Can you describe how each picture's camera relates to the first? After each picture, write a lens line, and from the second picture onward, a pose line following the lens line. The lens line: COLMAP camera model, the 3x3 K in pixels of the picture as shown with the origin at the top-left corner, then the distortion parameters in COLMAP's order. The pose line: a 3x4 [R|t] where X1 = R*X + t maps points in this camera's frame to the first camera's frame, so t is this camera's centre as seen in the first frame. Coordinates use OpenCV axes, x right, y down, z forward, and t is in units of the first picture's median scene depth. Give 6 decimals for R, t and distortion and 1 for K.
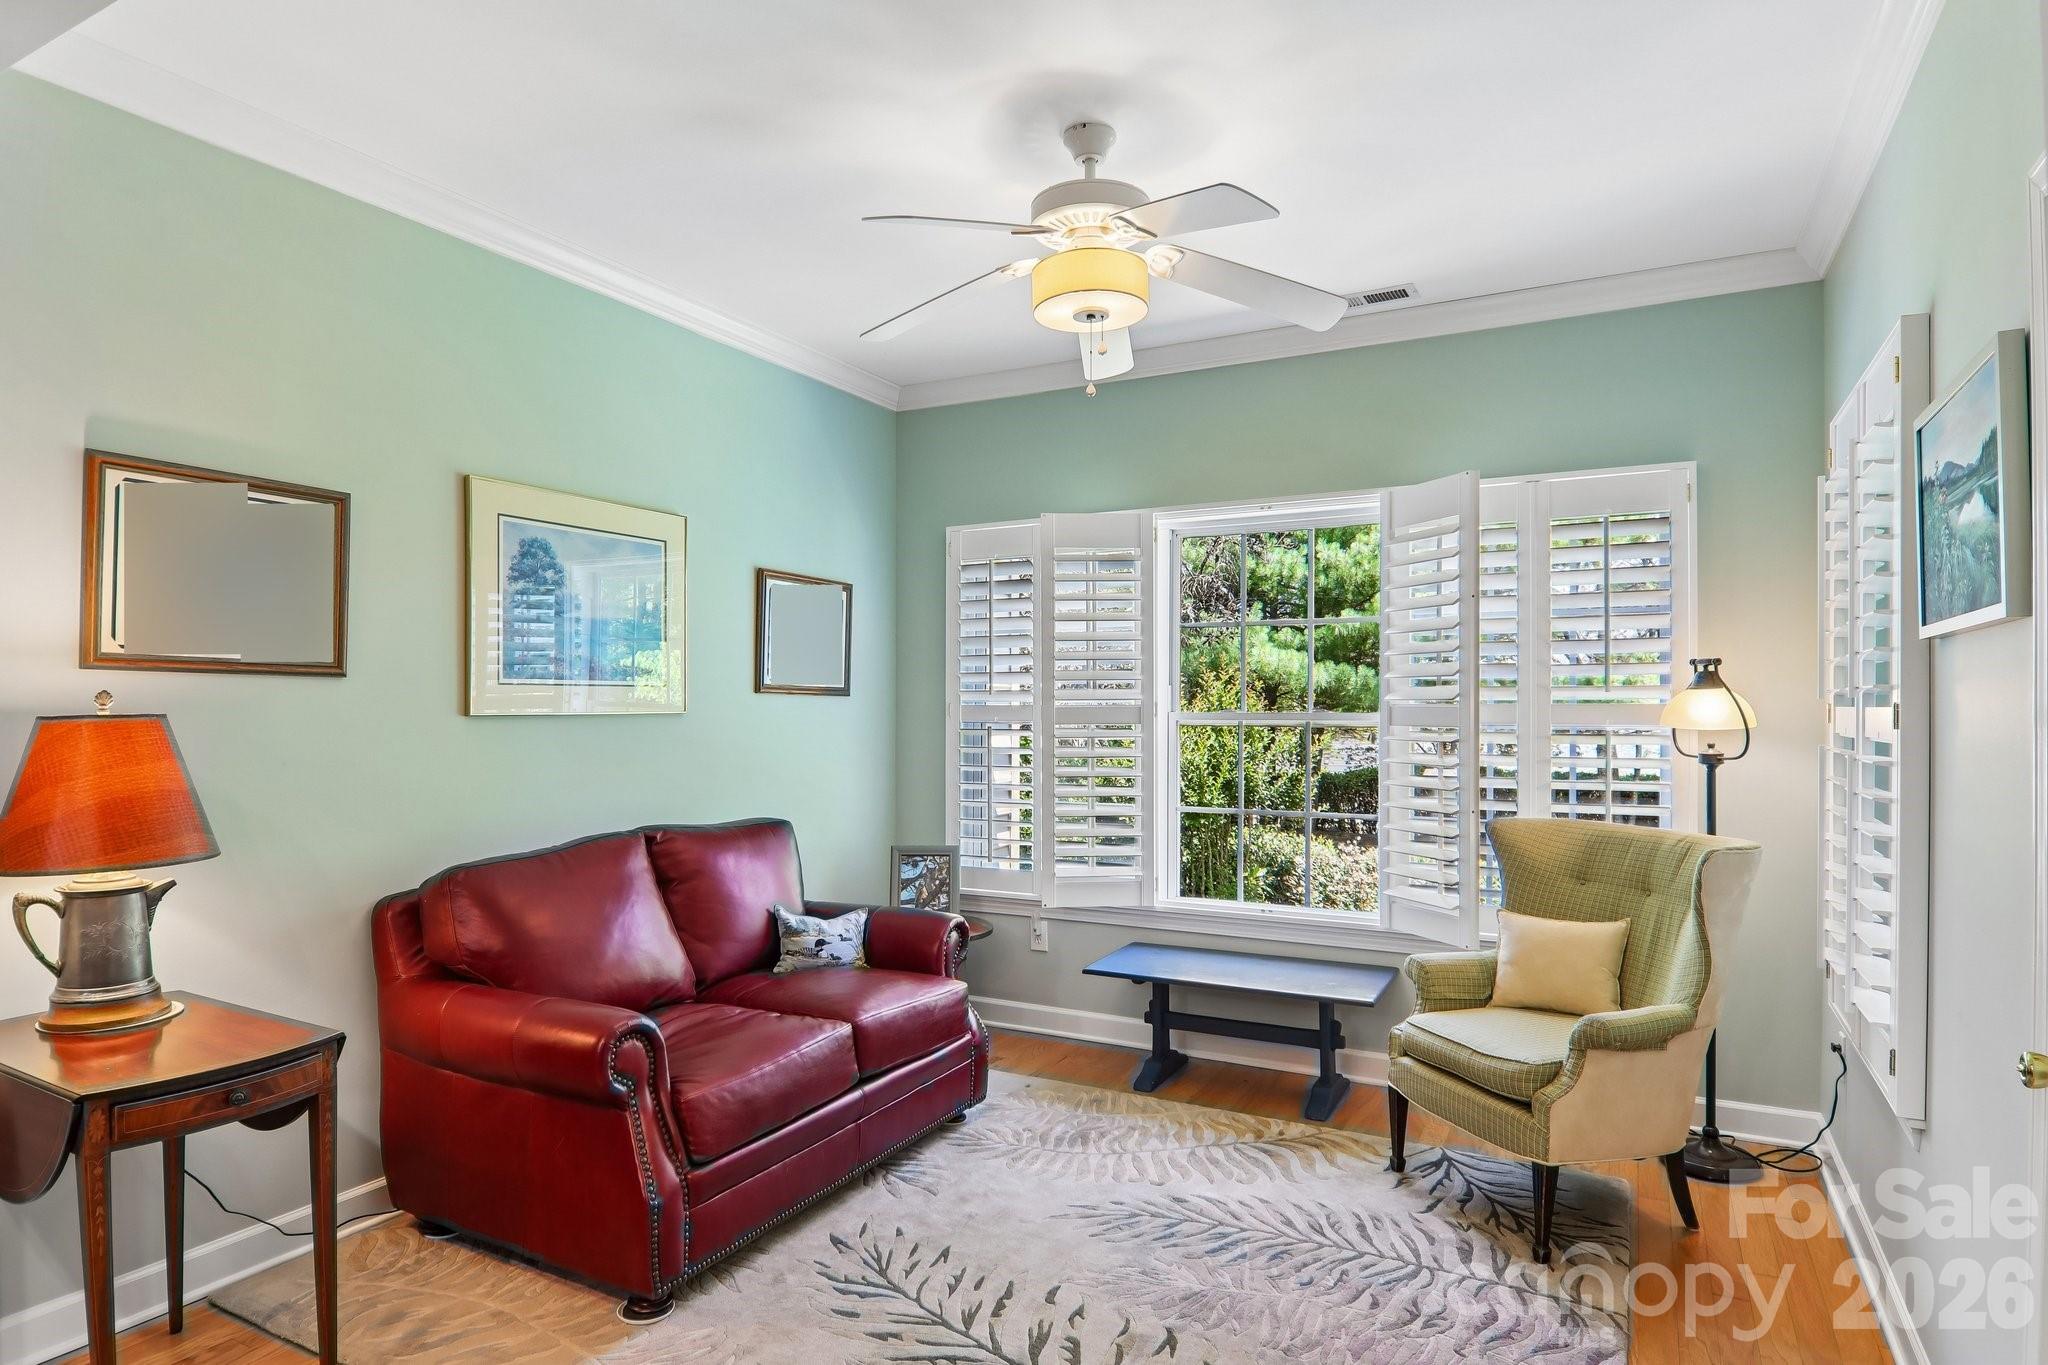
lens RADIAL K [[1141.8, 0, 1025.5], [0, 1141.8, 699.4], [0, 0, 1]] dist [0.017489, -0.018058]
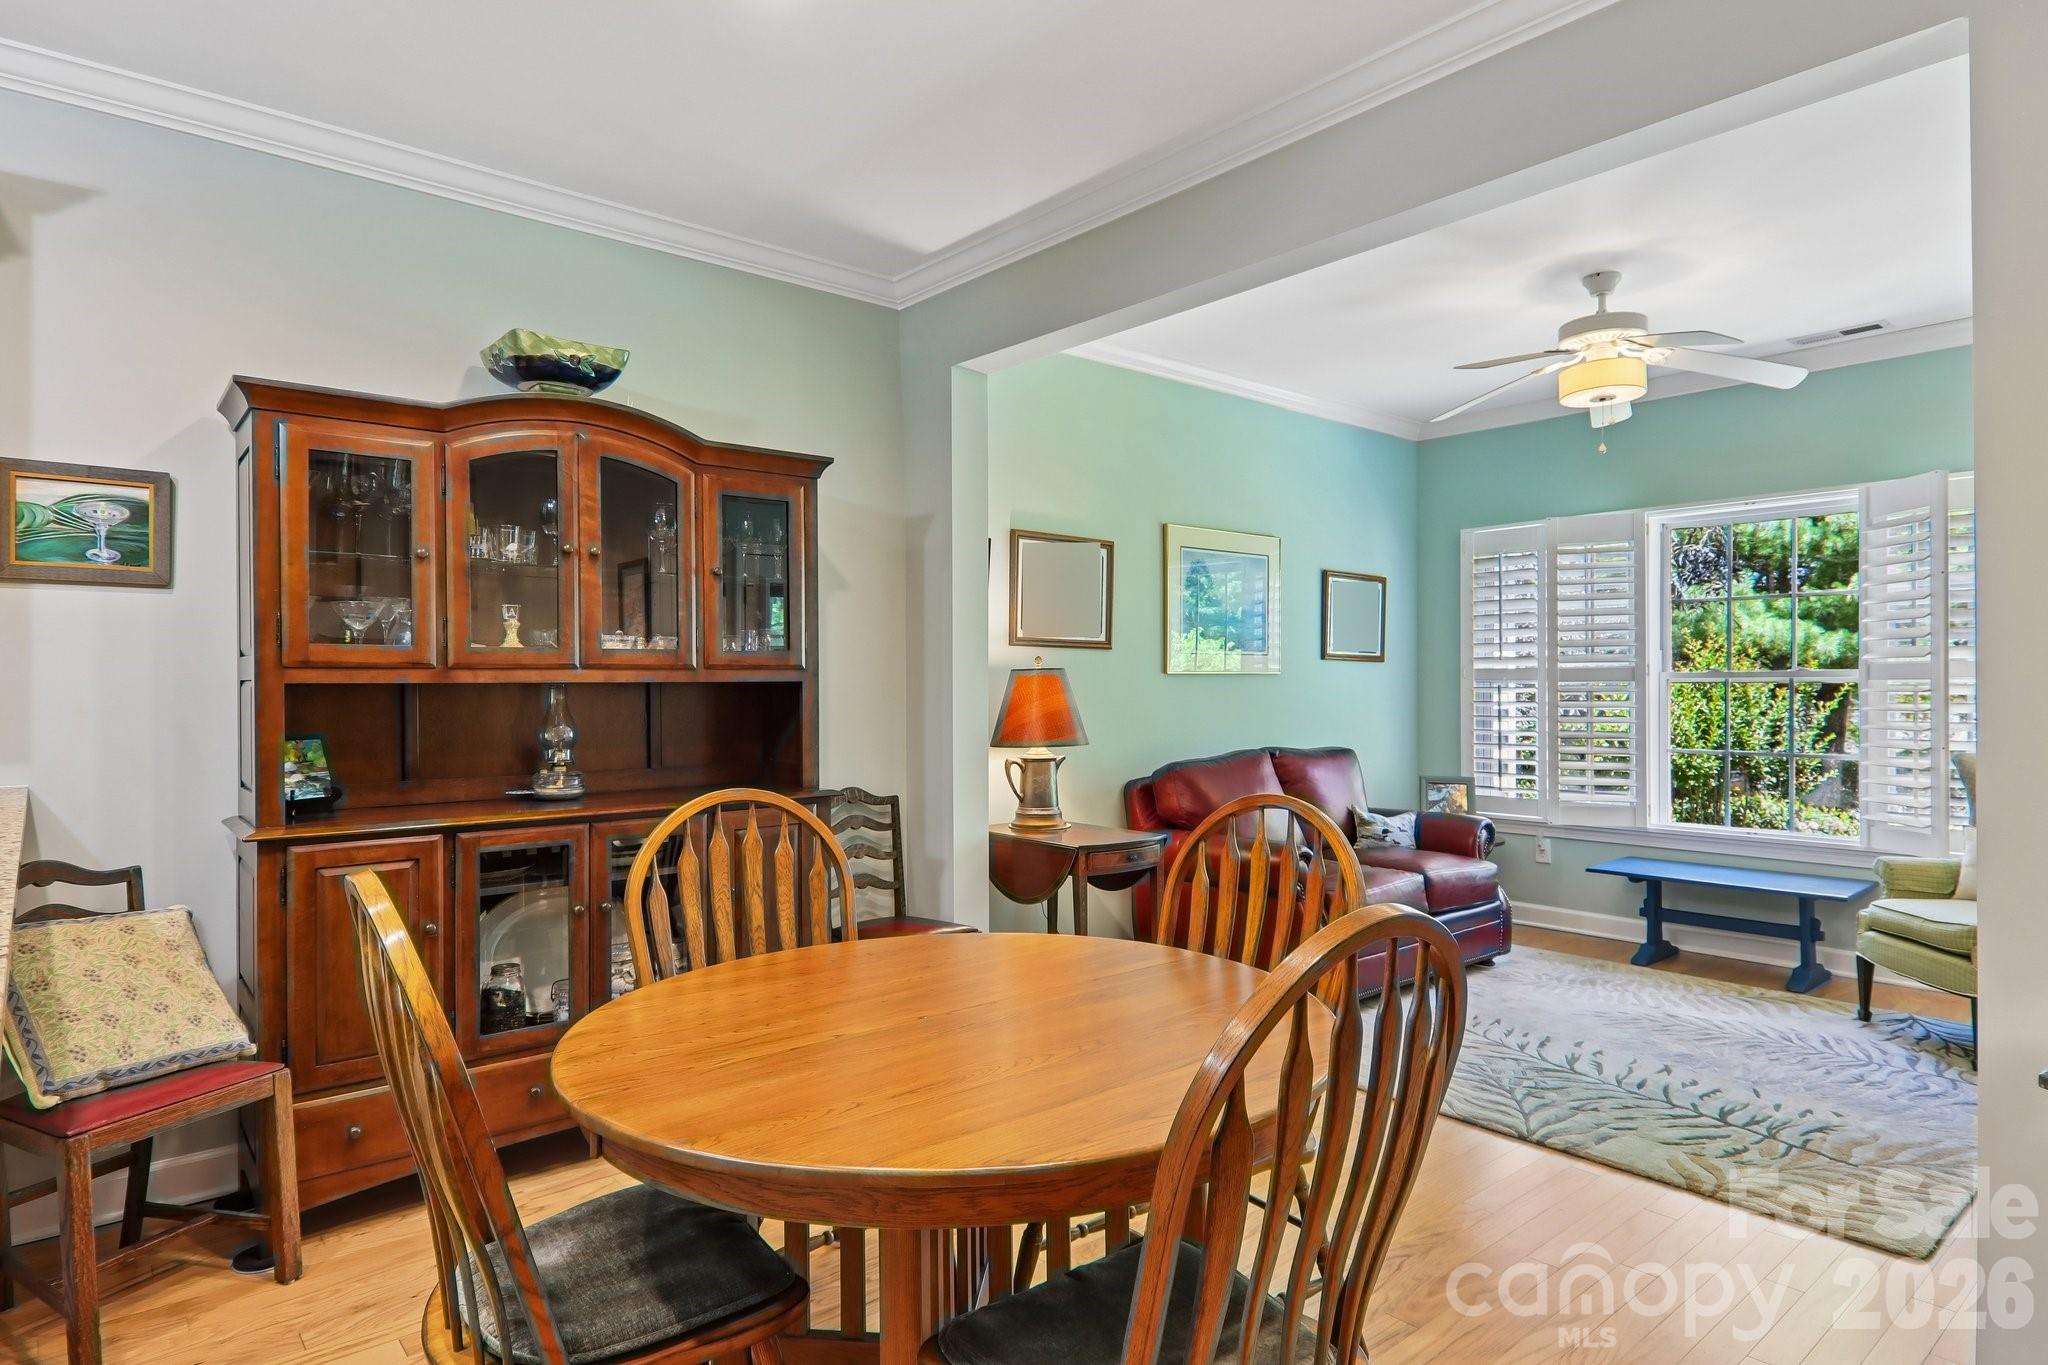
lens RADIAL K [[1142.6, 0, 1027.0], [0, 1142.6, 679.2], [0, 0, 1]] dist [0.017747, -0.012511]
pose [[0.931112, -0.004138, -0.364711, -0.074322], [0.004390, 0.999990, -0.000138, 0.020088], [0.364708, -0.001473, 0.931121, -0.509065]]
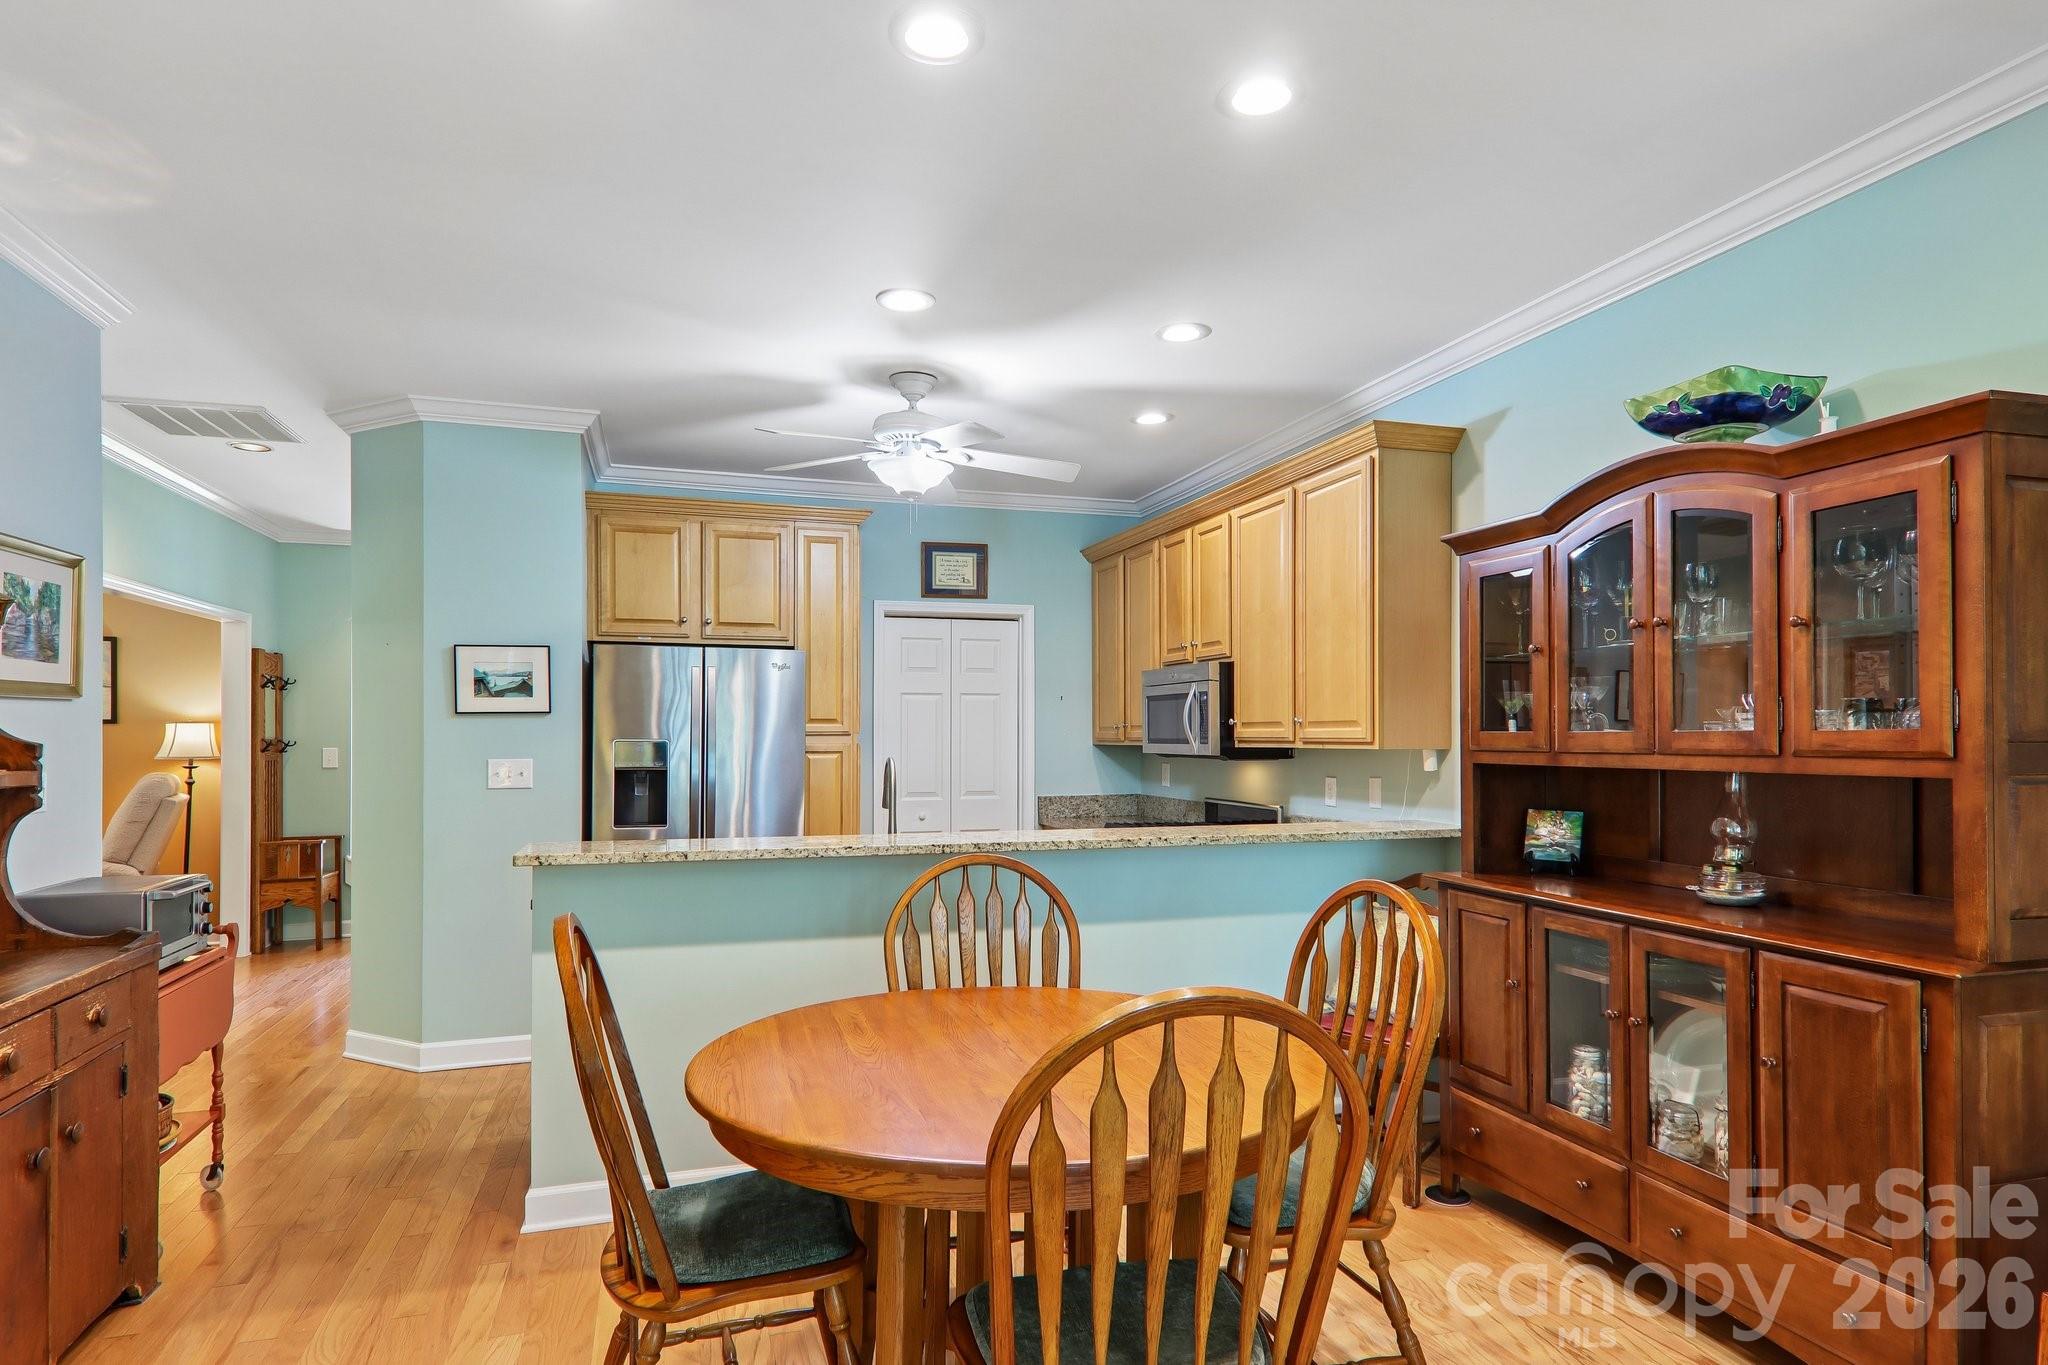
lens RADIAL K [[1134.3, 0, 1023.2], [0, 1134.3, 726.3], [0, 0, 1]] dist [0.017834, -0.001466]
pose [[-0.702971, -0.006210, -0.711191, 0.143555], [0.001517, 0.999947, -0.010231, -0.000816], [0.711217, -0.008271, -0.702924, 0.404829]]
